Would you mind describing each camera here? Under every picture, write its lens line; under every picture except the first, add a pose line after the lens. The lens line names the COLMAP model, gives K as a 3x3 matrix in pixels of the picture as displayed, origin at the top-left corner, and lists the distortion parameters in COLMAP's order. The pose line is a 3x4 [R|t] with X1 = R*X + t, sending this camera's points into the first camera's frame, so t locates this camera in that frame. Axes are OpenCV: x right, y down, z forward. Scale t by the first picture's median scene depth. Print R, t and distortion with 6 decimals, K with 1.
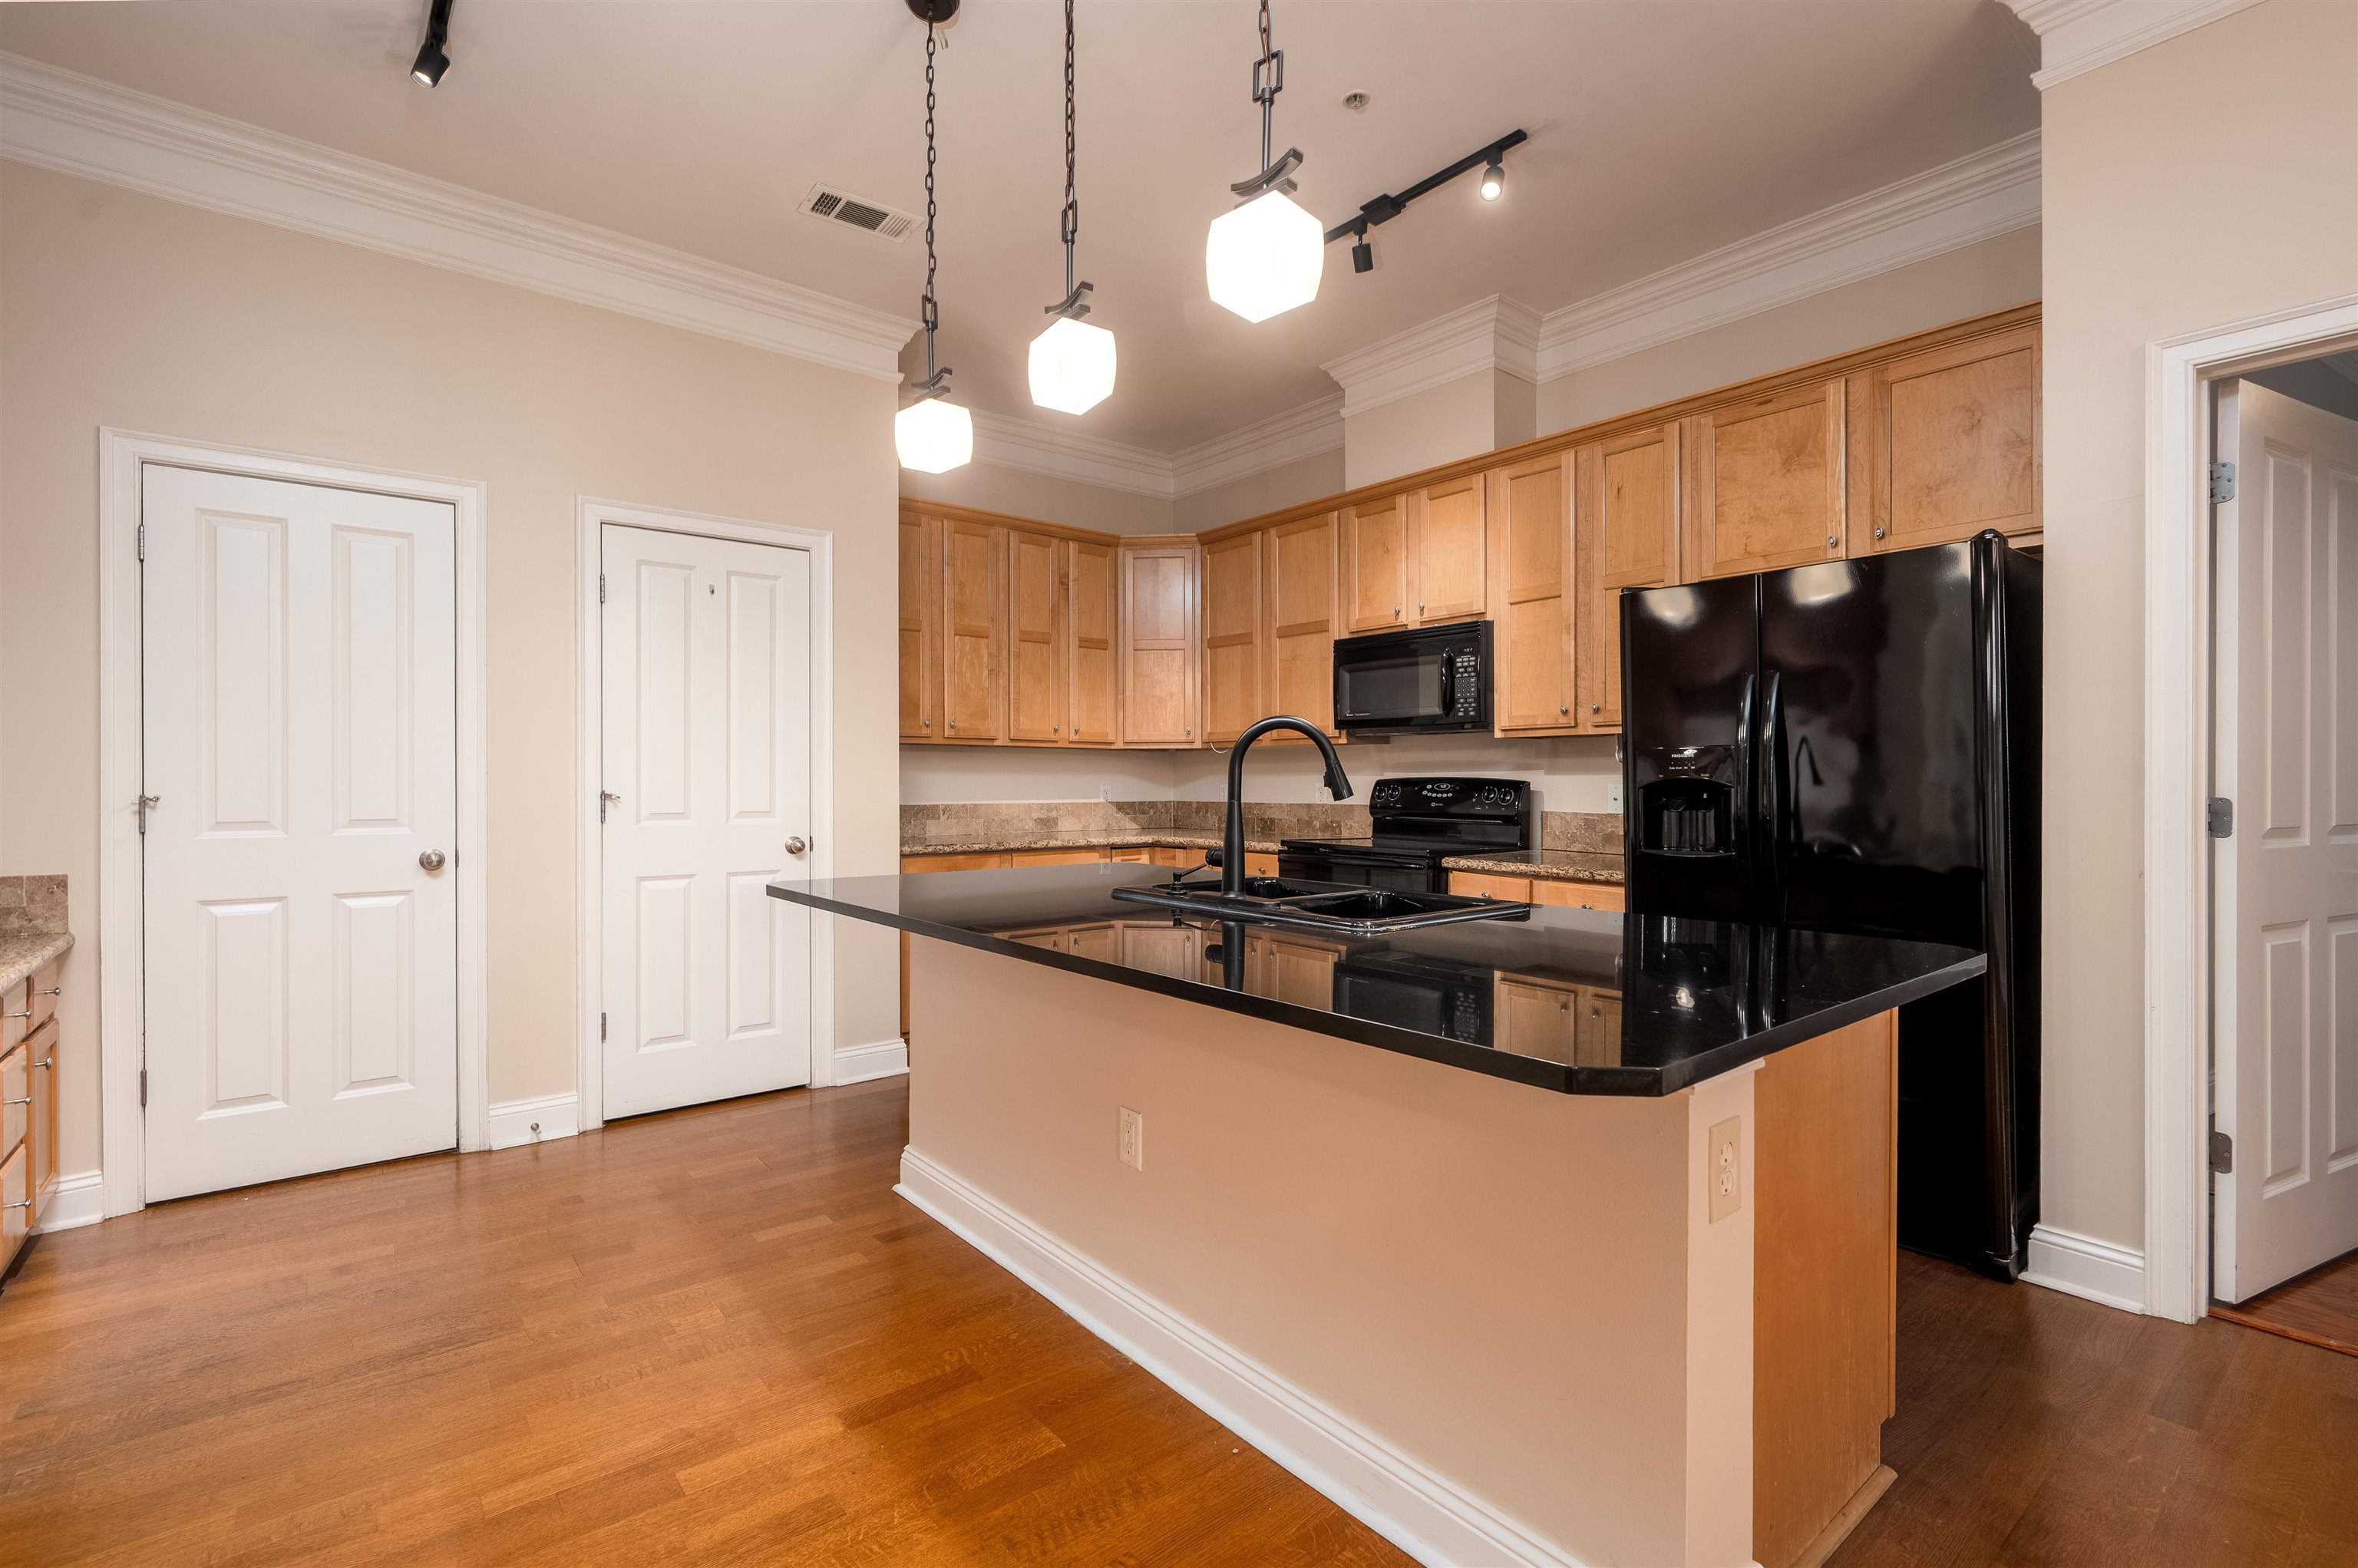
lens RADIAL K [[1073.9, 0, 1175.0], [0, 1073.9, 780.0], [0, 0, 1]] dist [0.003052, 0.000420]
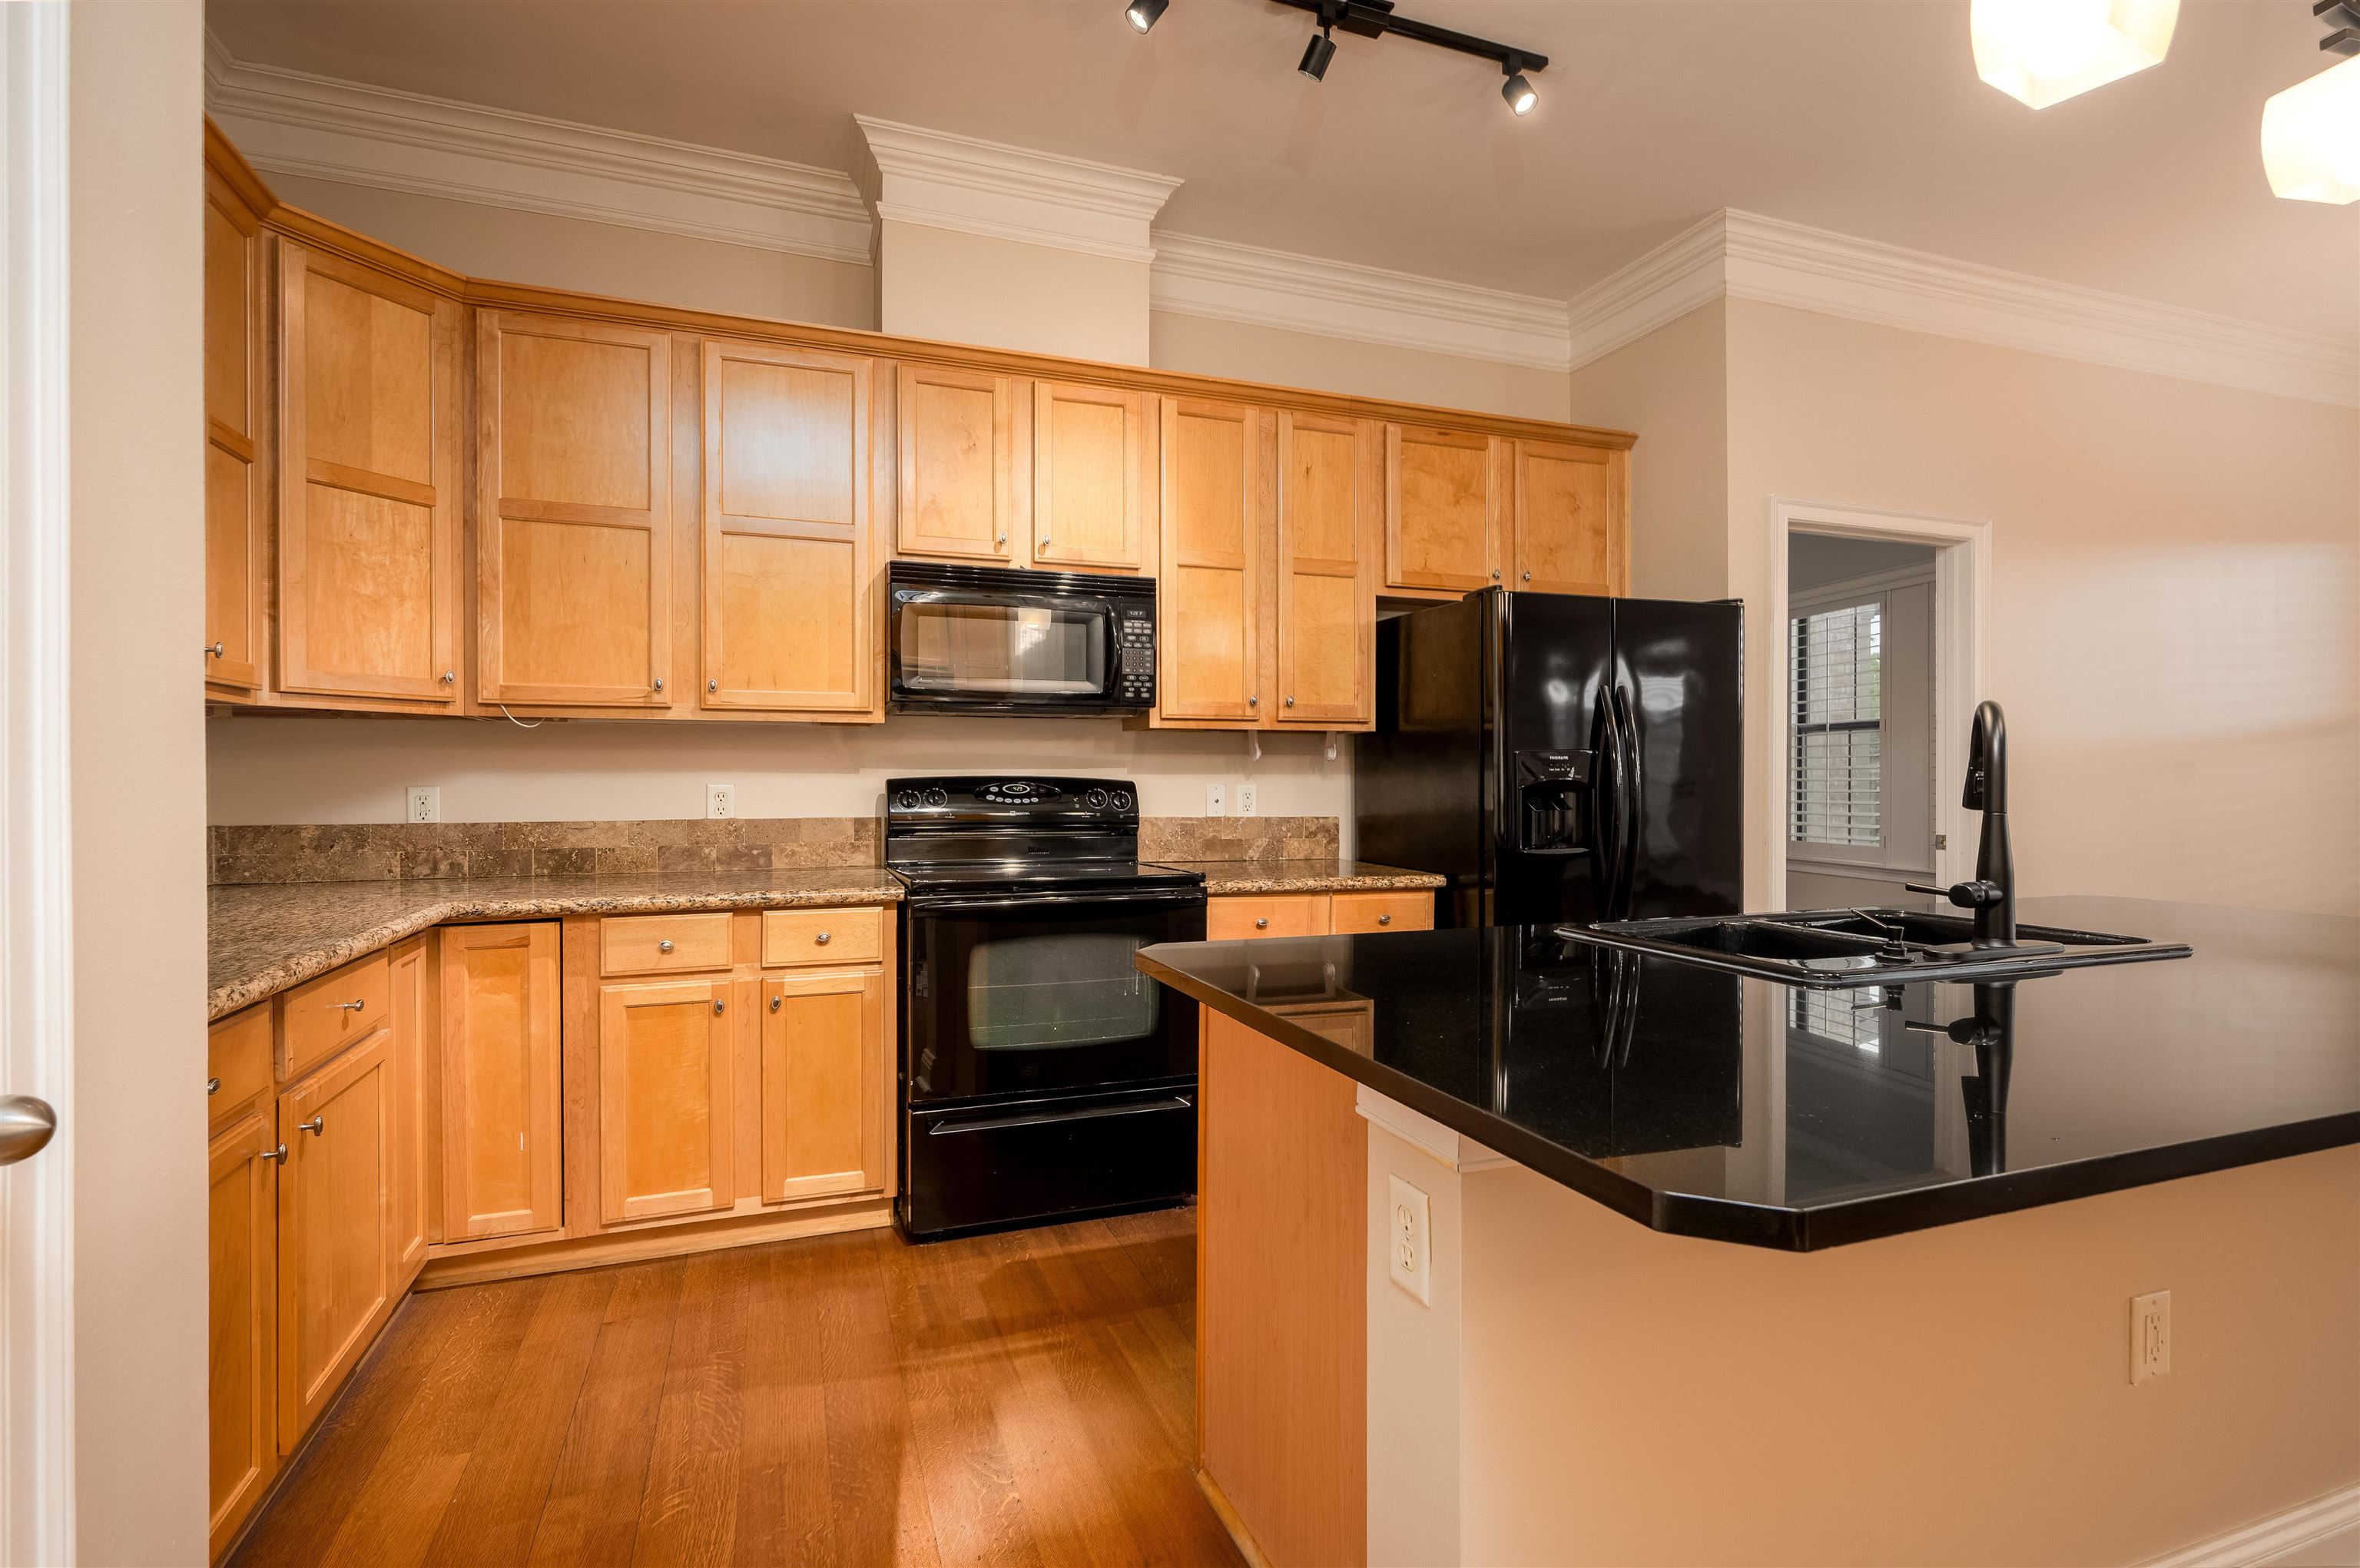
lens RADIAL K [[1074.9, 0, 1170.7], [0, 1074.9, 778.8], [0, 0, 1]] dist [0.003052, 0.000420]
pose [[0.325293, -0.001508, 0.945612, -0.457552], [-0.000989, 0.999998, 0.001935, -0.002284], [-0.945613, -0.001564, 0.325291, 0.724070]]
